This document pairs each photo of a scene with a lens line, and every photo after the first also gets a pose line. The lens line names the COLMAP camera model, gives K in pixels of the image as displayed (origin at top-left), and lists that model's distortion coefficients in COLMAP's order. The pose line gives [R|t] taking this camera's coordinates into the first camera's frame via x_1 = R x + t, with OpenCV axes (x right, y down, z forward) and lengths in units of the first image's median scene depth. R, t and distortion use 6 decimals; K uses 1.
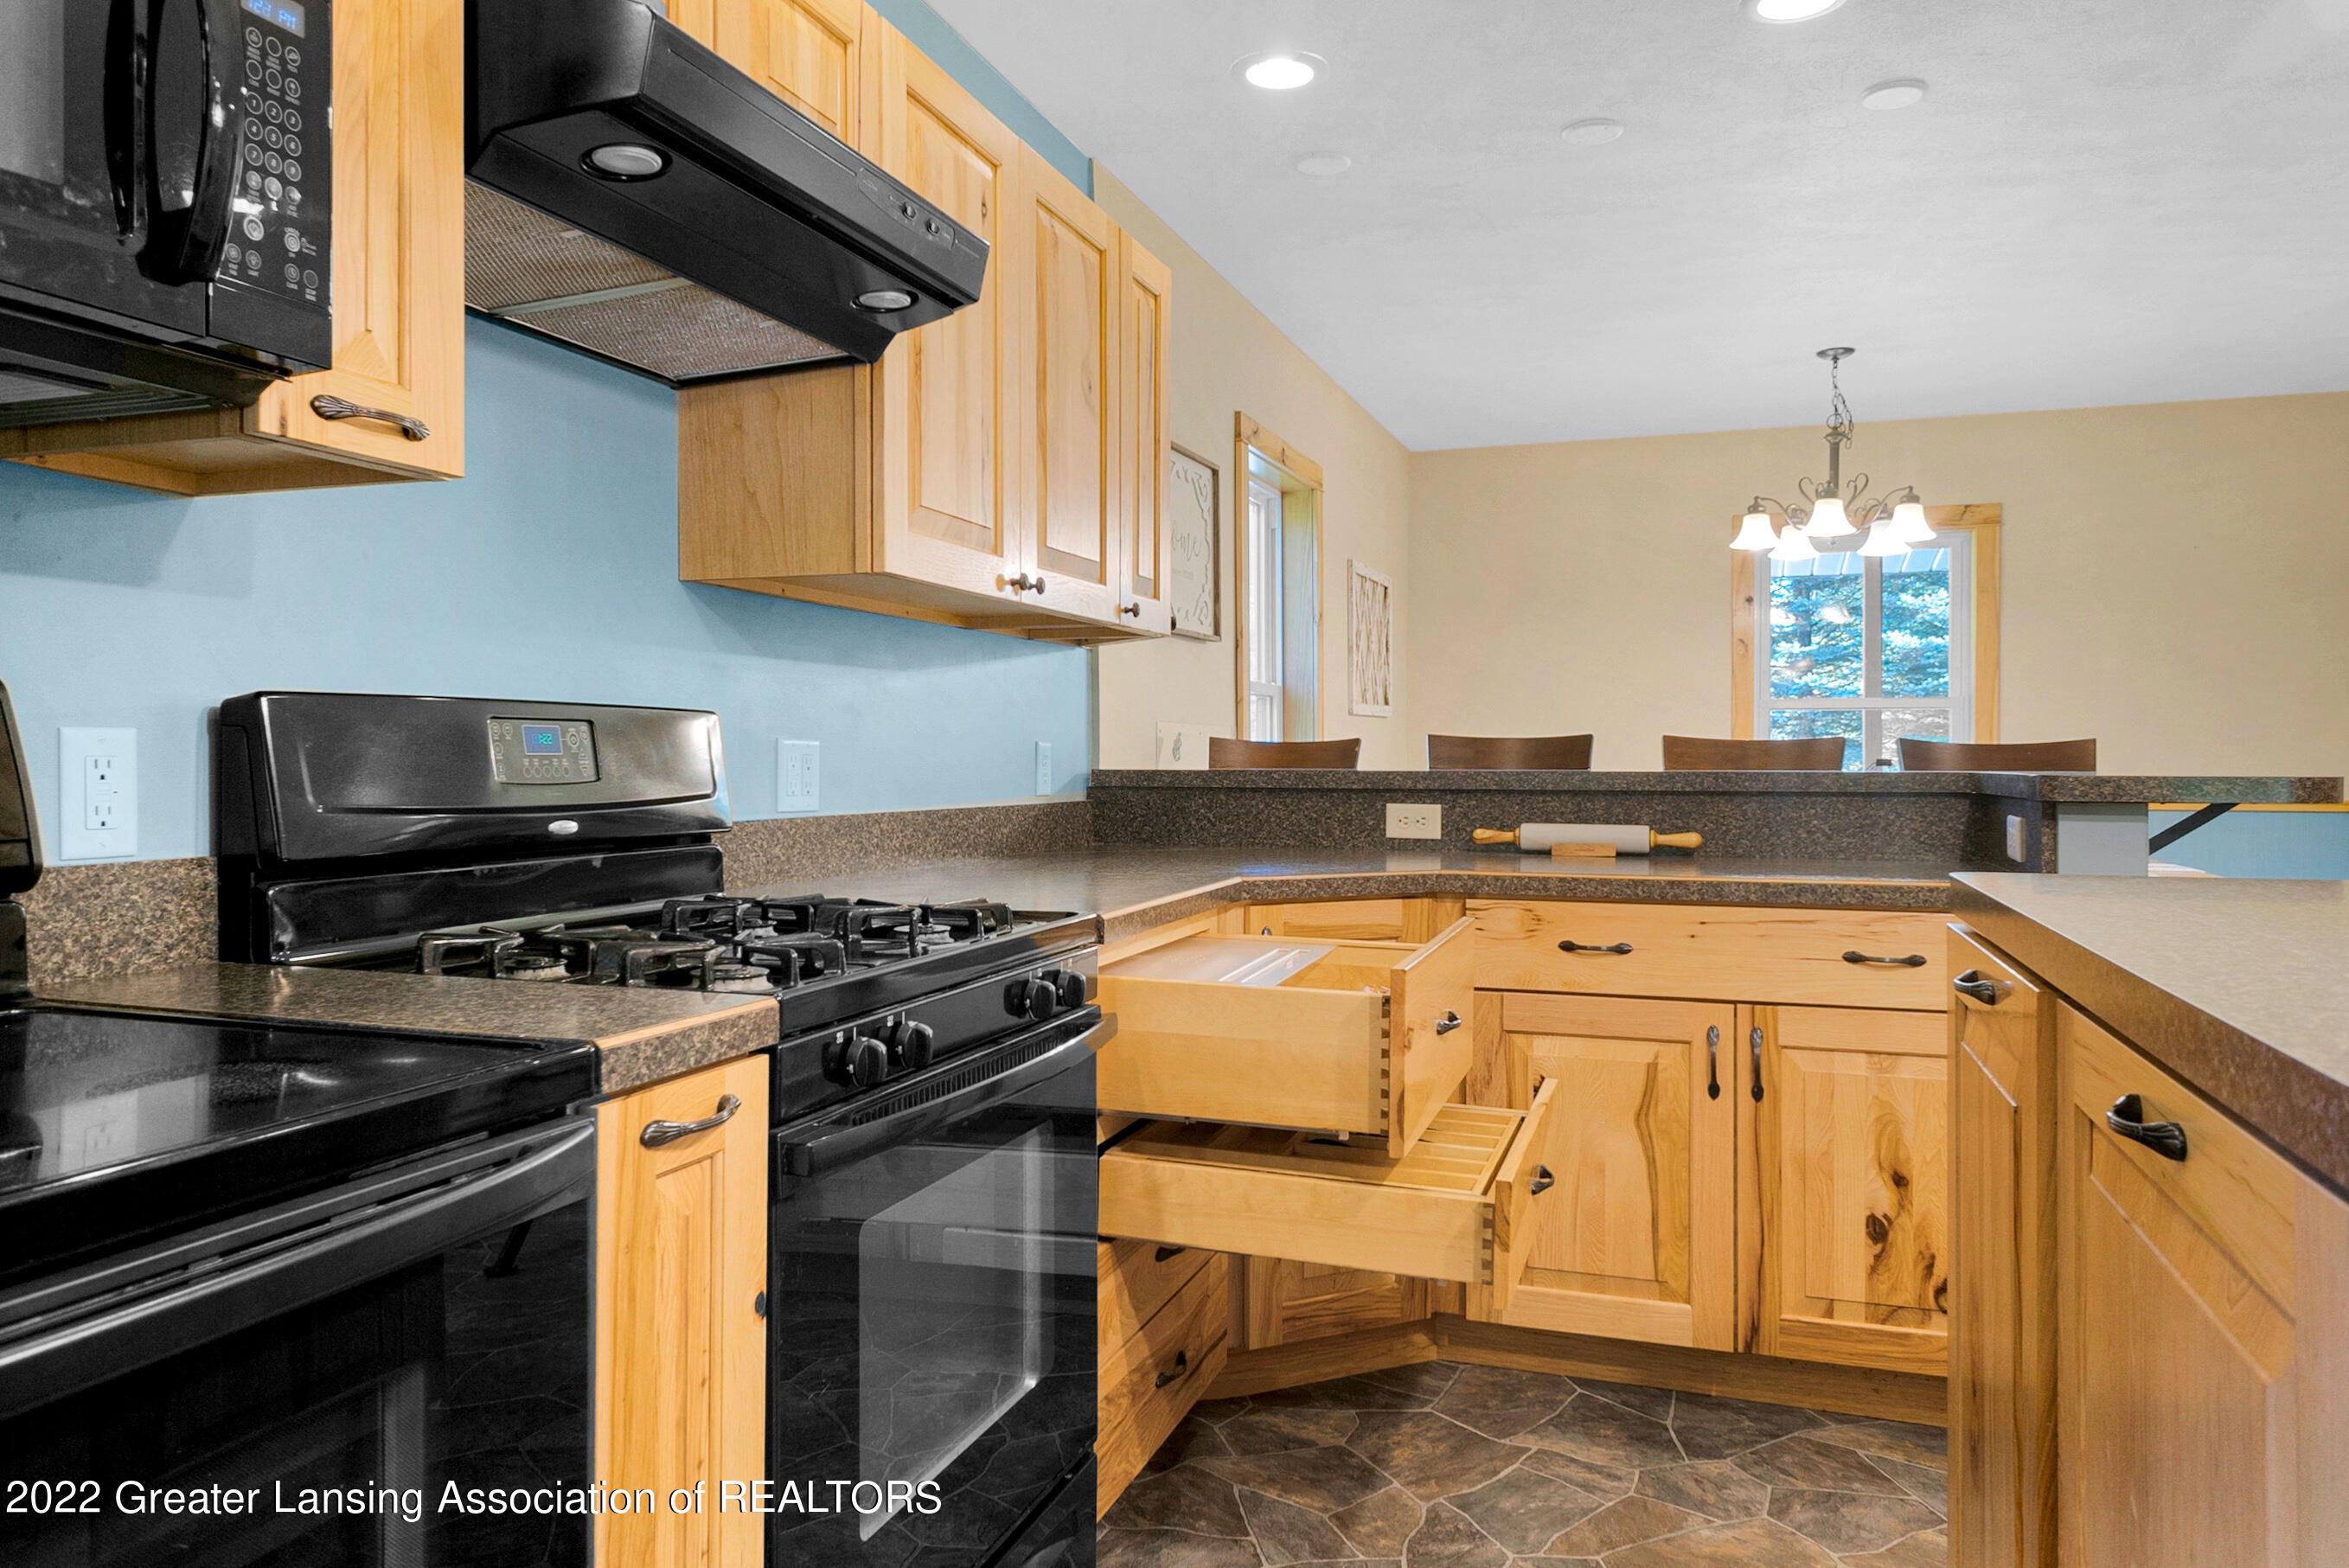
lens RADIAL K [[1614.1, 0, 1173.2], [0, 1614.1, 783.4], [0, 0, 1]] dist [0.013097, -0.006644]
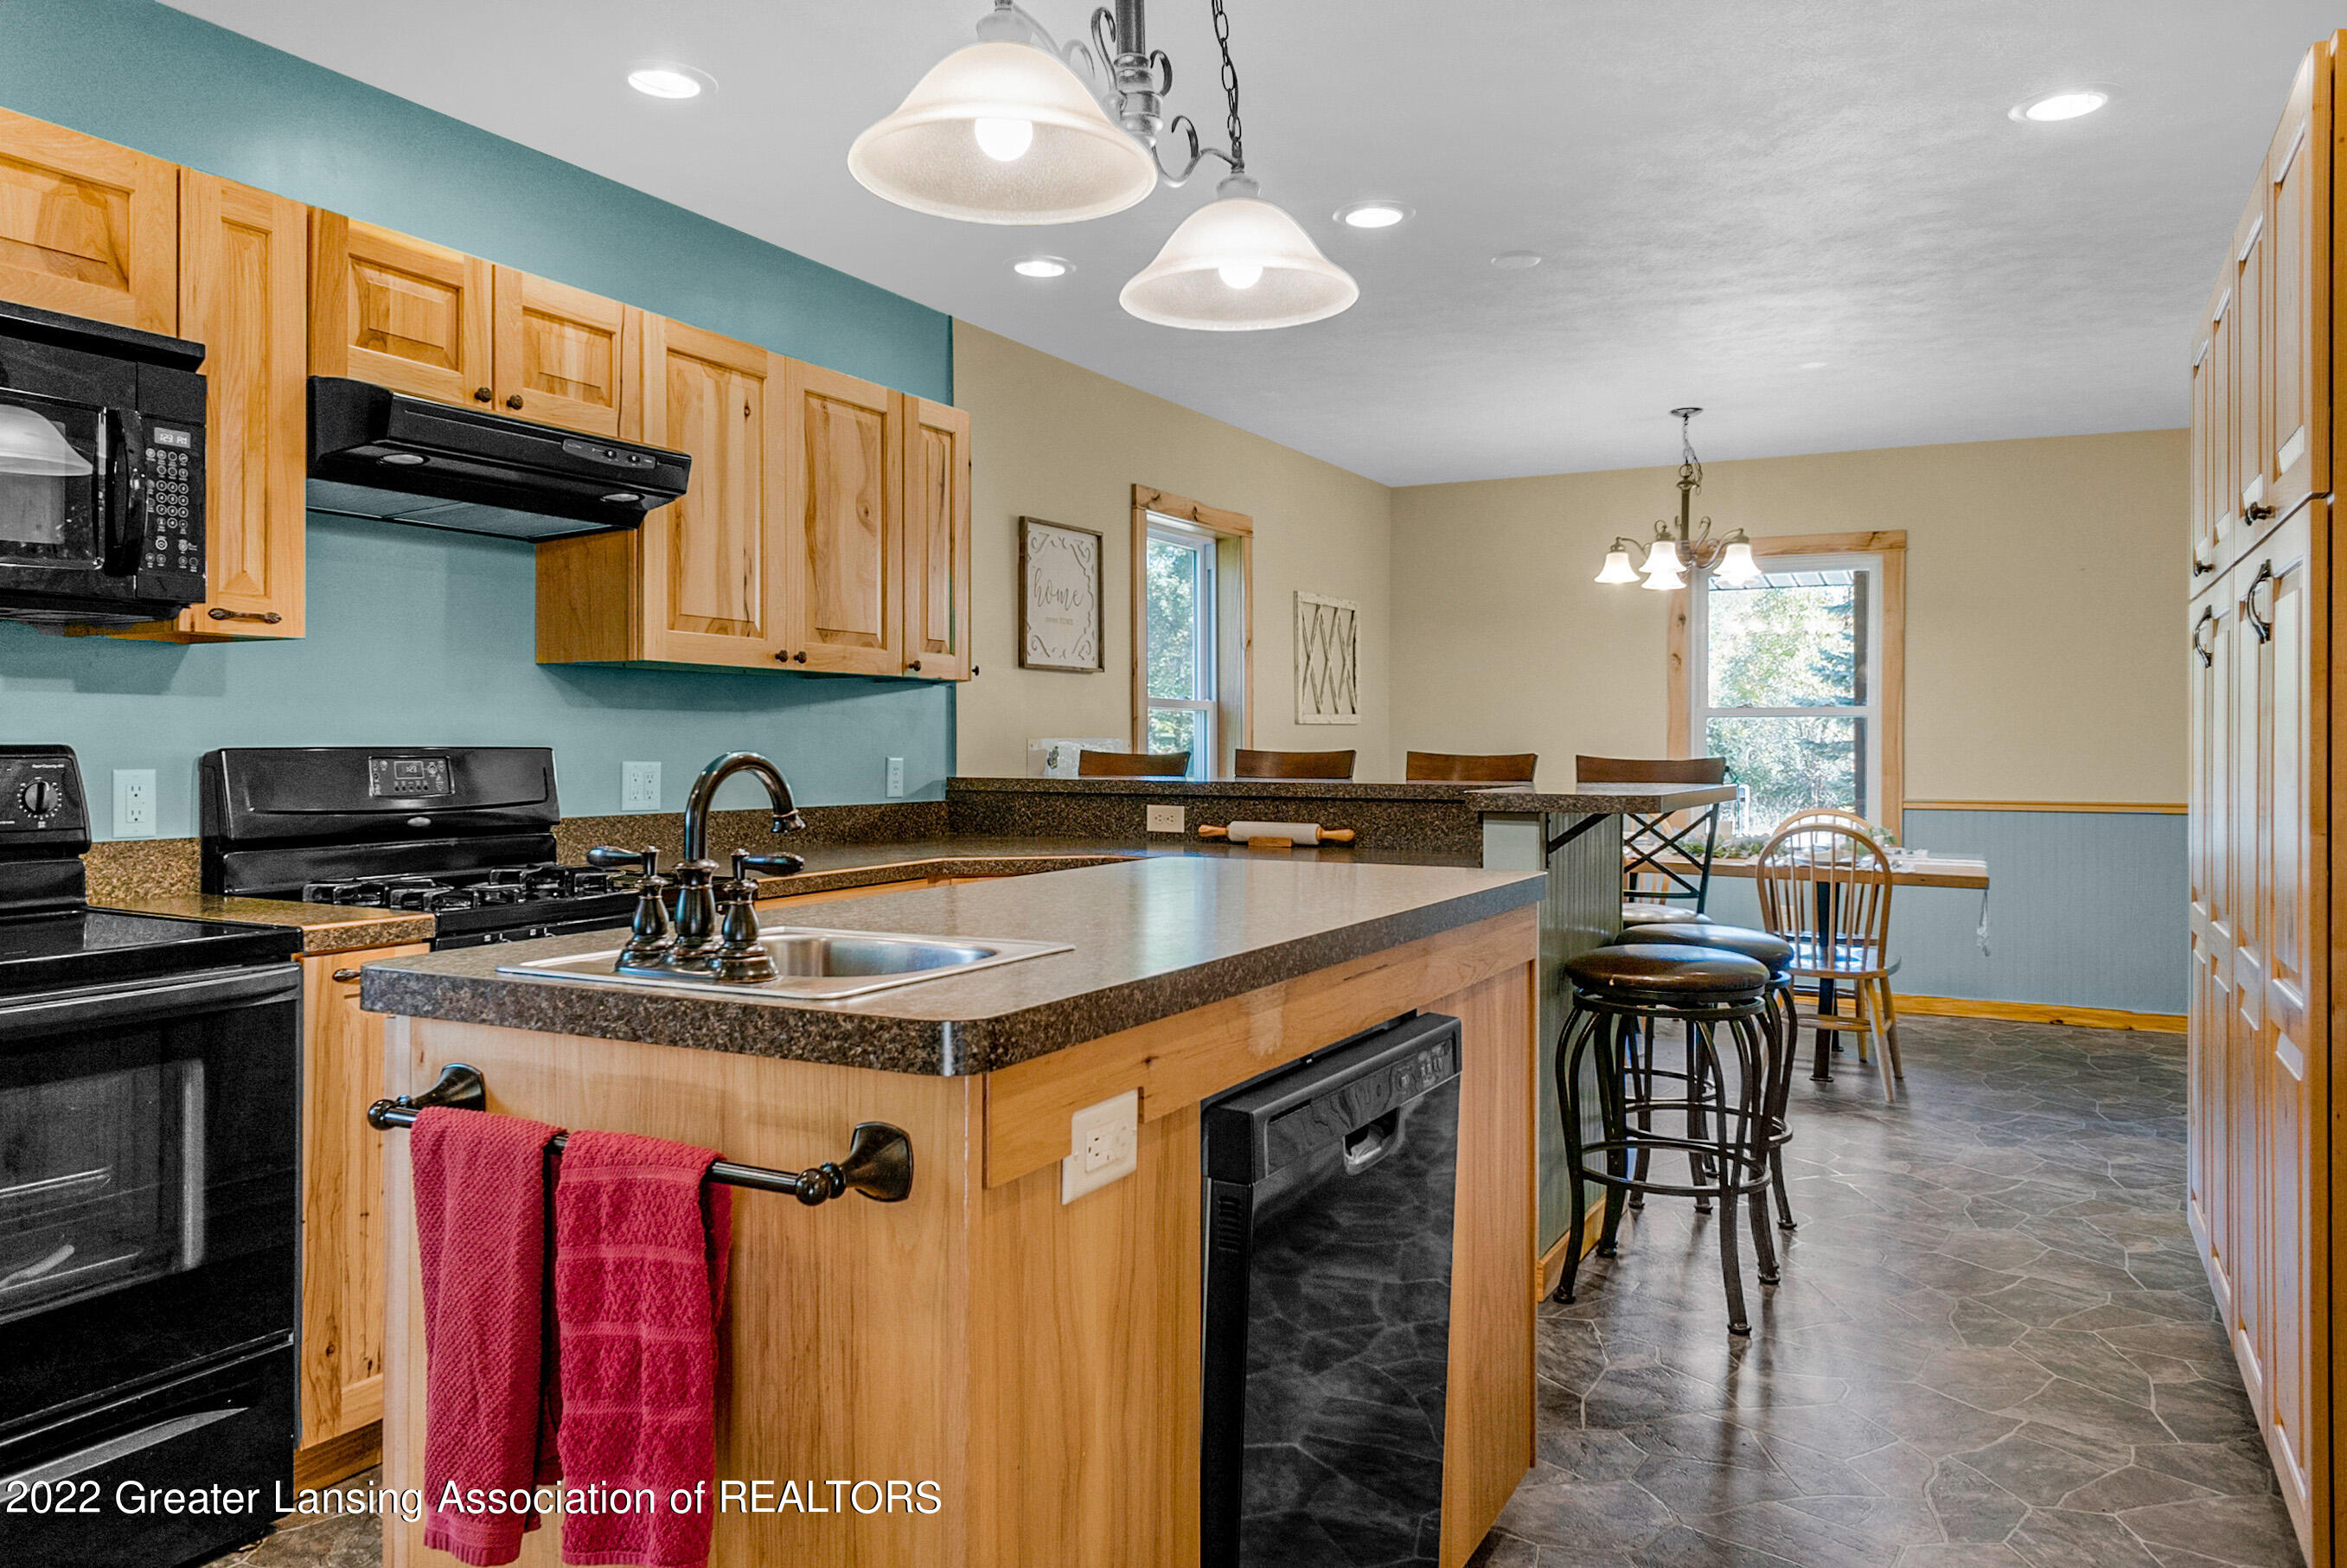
lens RADIAL K [[1623.2, 0, 1173.9], [0, 1623.2, 765.9], [0, 0, 1]] dist [0.007320, 0.000499]
pose [[0.987789, 0.004052, -0.155745, 0.589140], [-0.004406, 0.999988, -0.001928, -0.027752], [0.155735, 0.002590, 0.987795, -0.494330]]
